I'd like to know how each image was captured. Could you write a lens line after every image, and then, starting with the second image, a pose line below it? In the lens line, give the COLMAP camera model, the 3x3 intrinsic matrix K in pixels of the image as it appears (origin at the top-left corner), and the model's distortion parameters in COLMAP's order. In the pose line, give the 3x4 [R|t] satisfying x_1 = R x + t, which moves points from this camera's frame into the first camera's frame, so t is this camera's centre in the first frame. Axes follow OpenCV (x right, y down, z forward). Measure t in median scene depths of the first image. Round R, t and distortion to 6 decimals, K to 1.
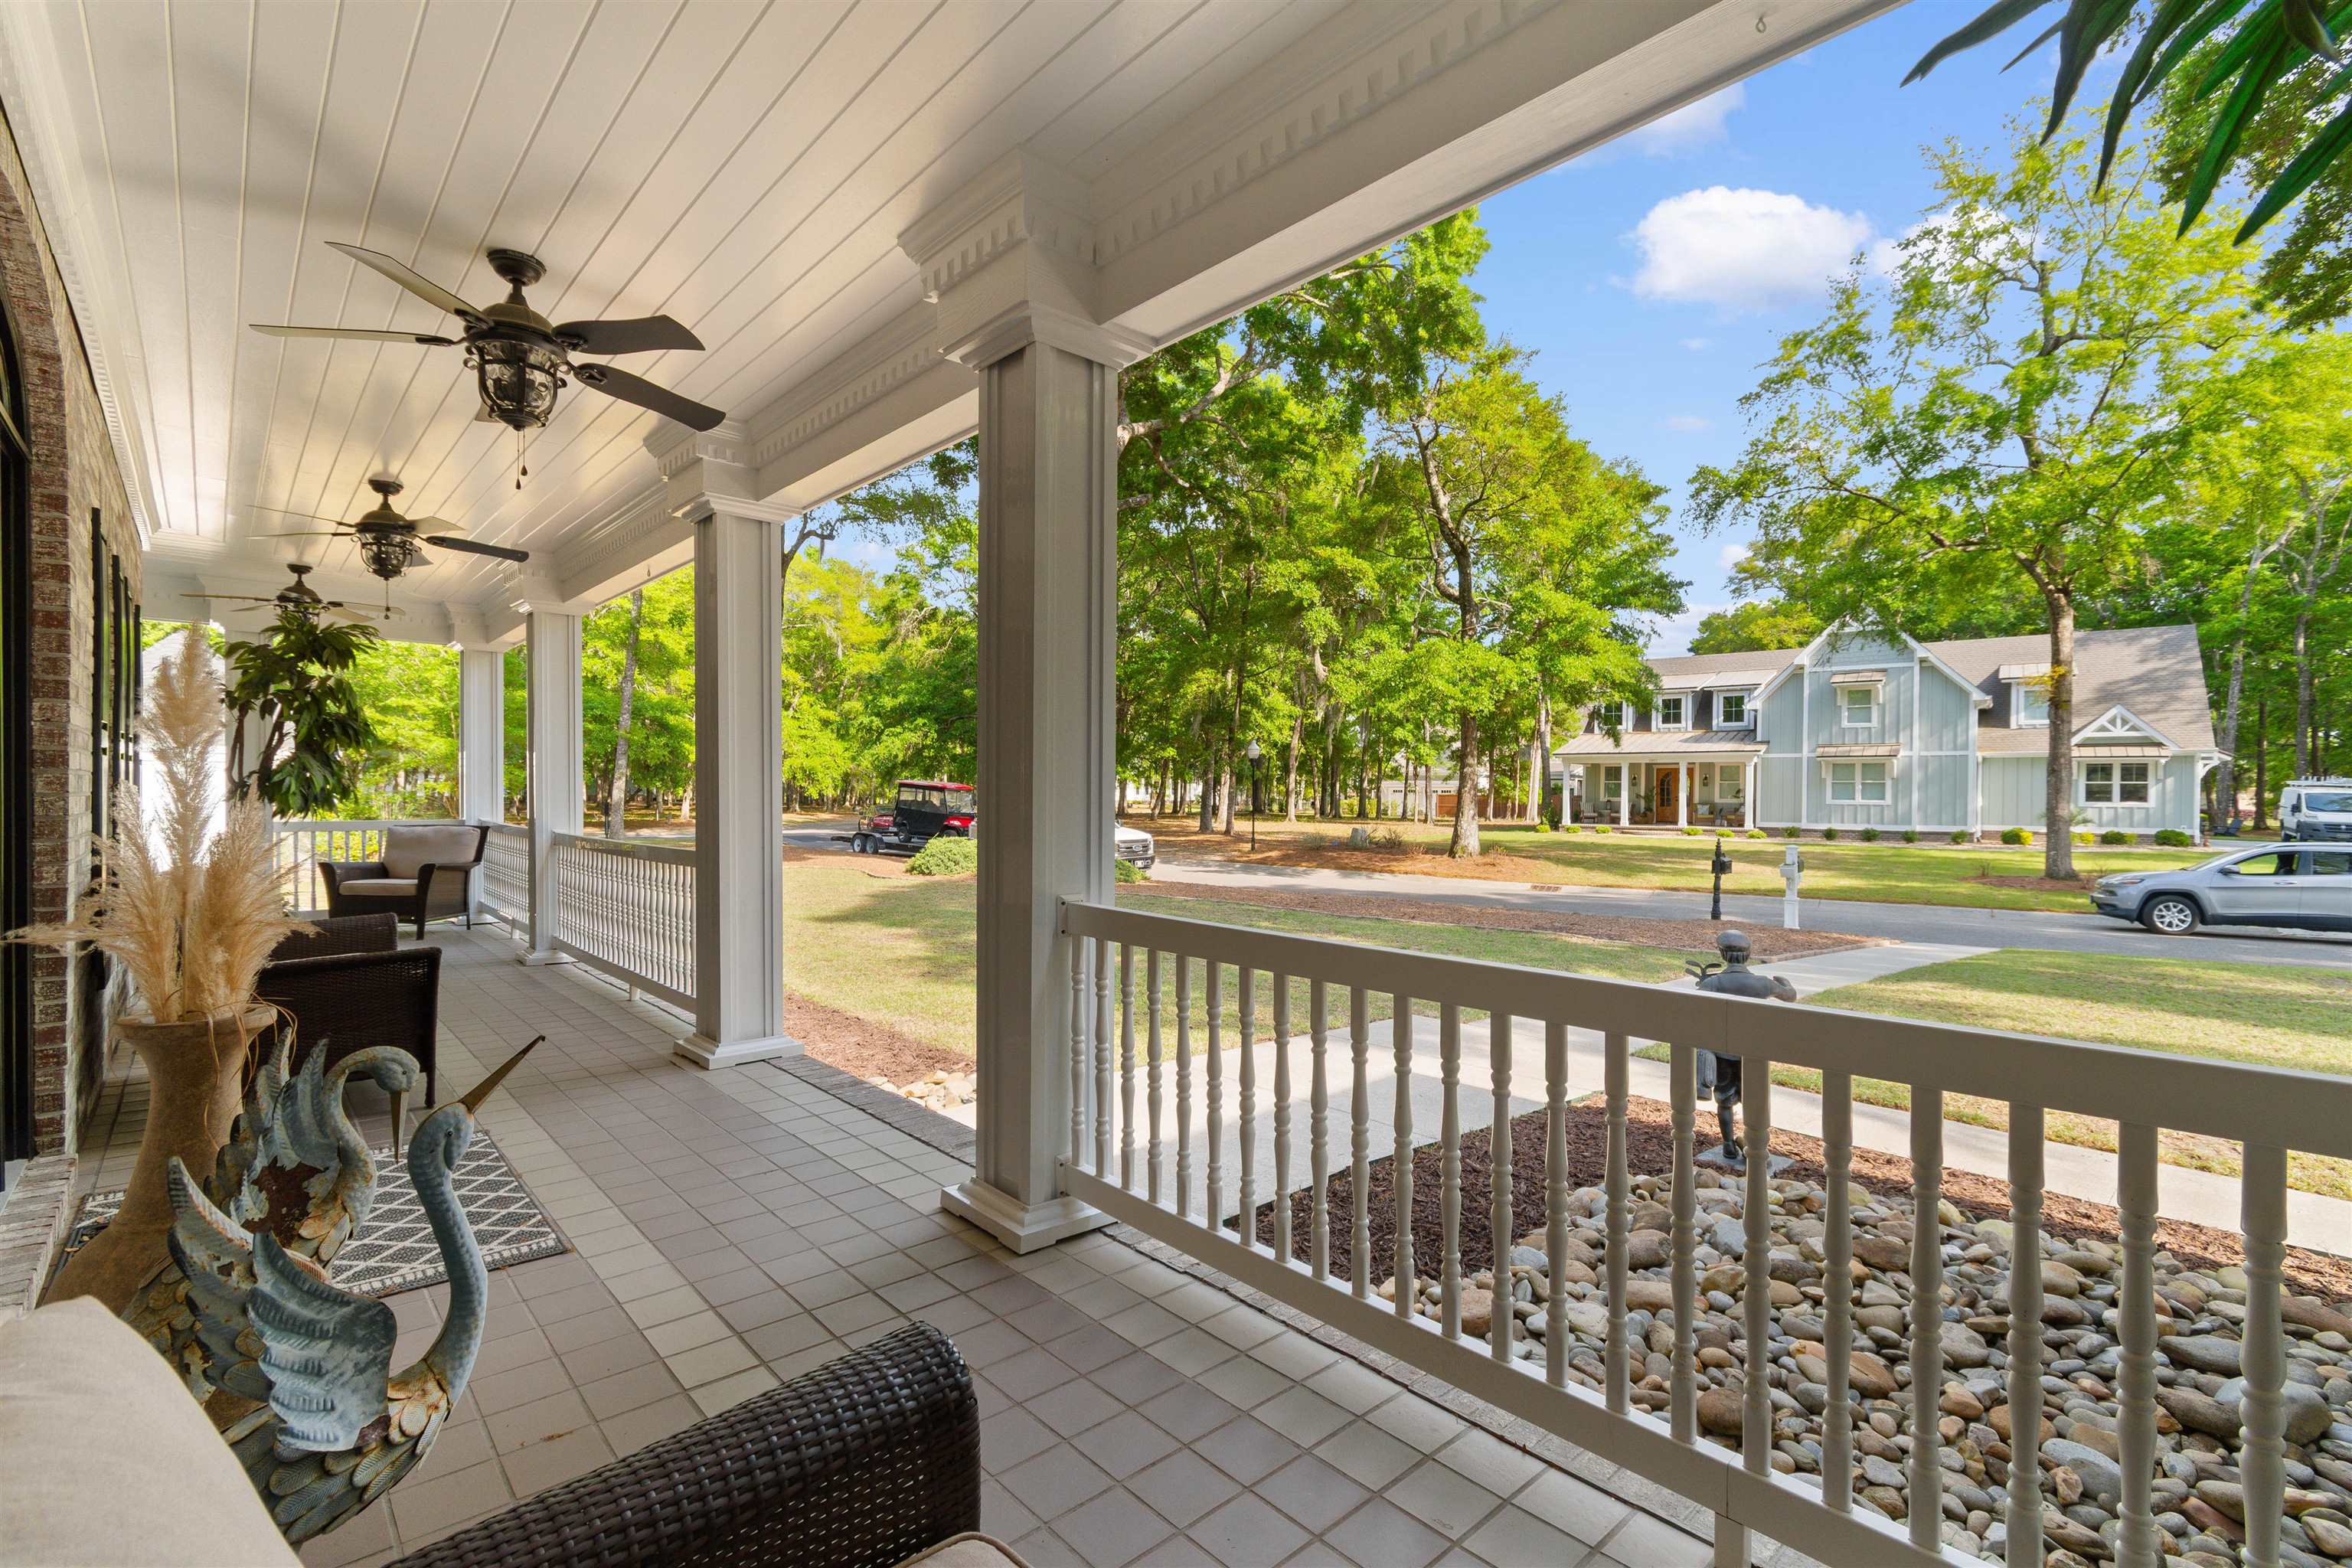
lens RADIAL K [[1033.8, 0, 1176.0], [0, 1033.8, 784.0], [0, 0, 1]] dist [0.003298, -0.000990]
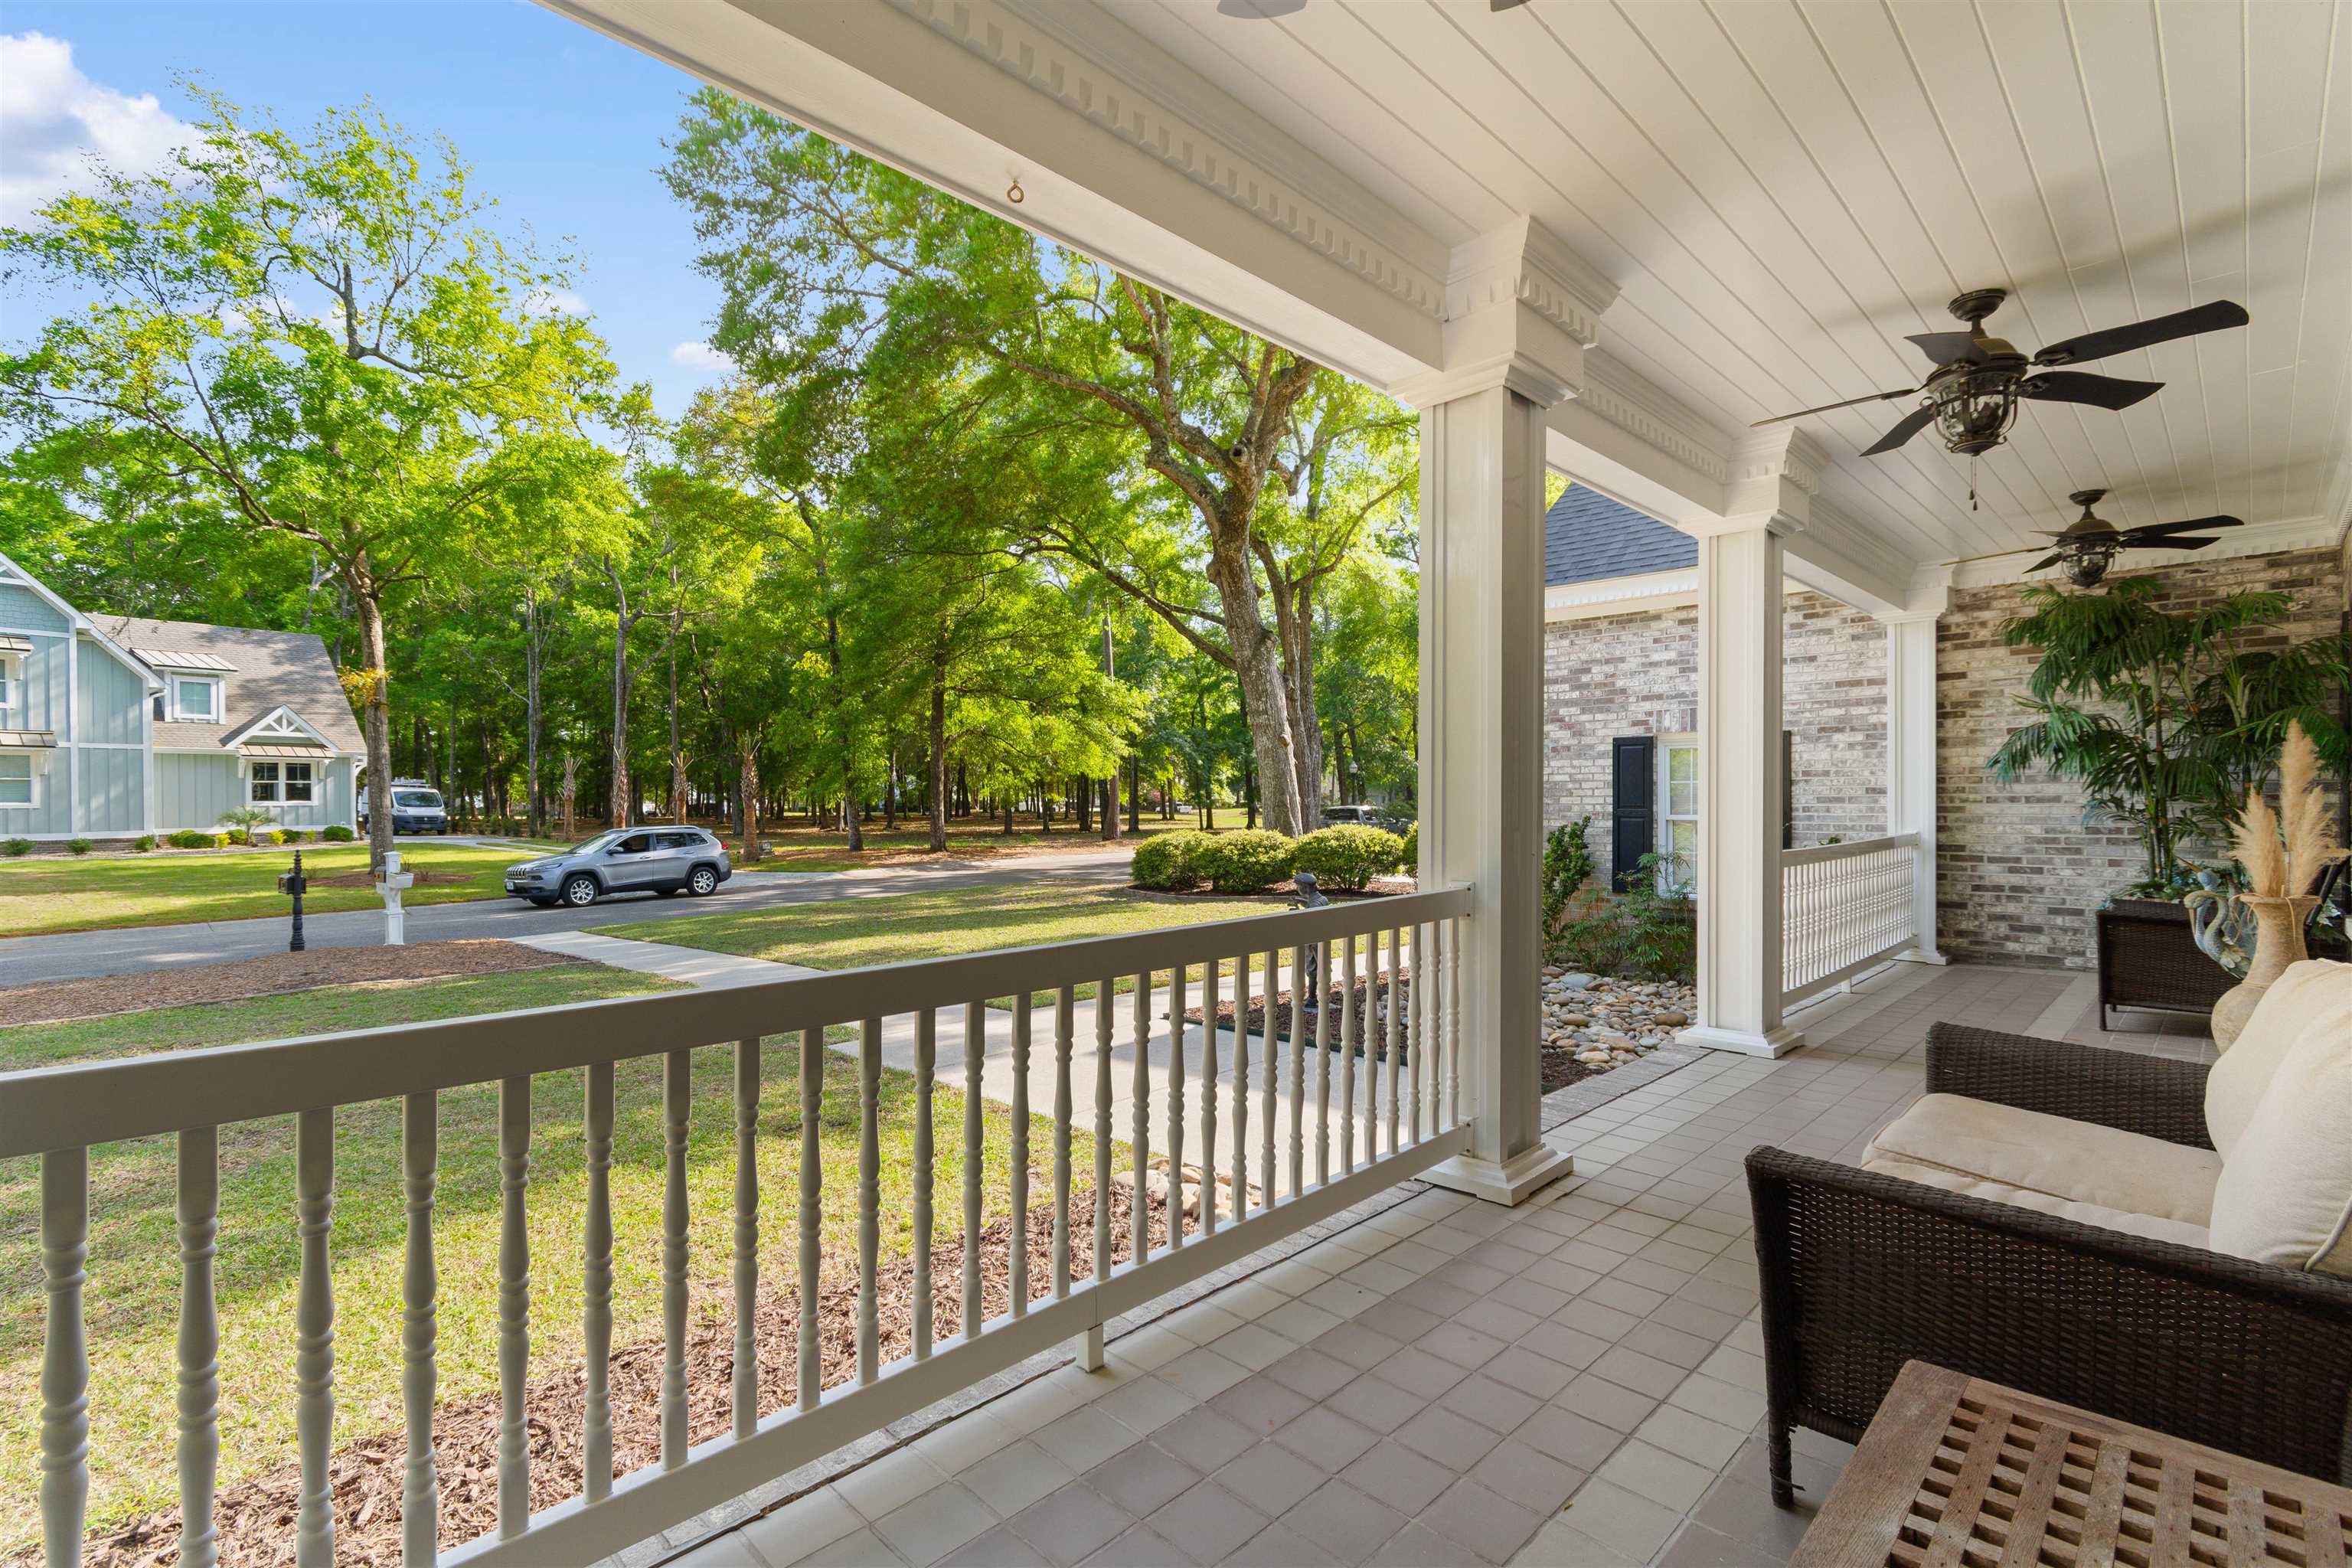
lens RADIAL K [[1050.3, 0, 1176.0], [0, 1050.3, 784.0], [0, 0, 1]] dist [0.000368, -0.000192]
pose [[-0.018409, 0.004673, 0.999820, -0.137822], [-0.004978, 0.999976, -0.004766, 0.001214], [-0.999818, -0.005065, -0.018385, 0.147847]]
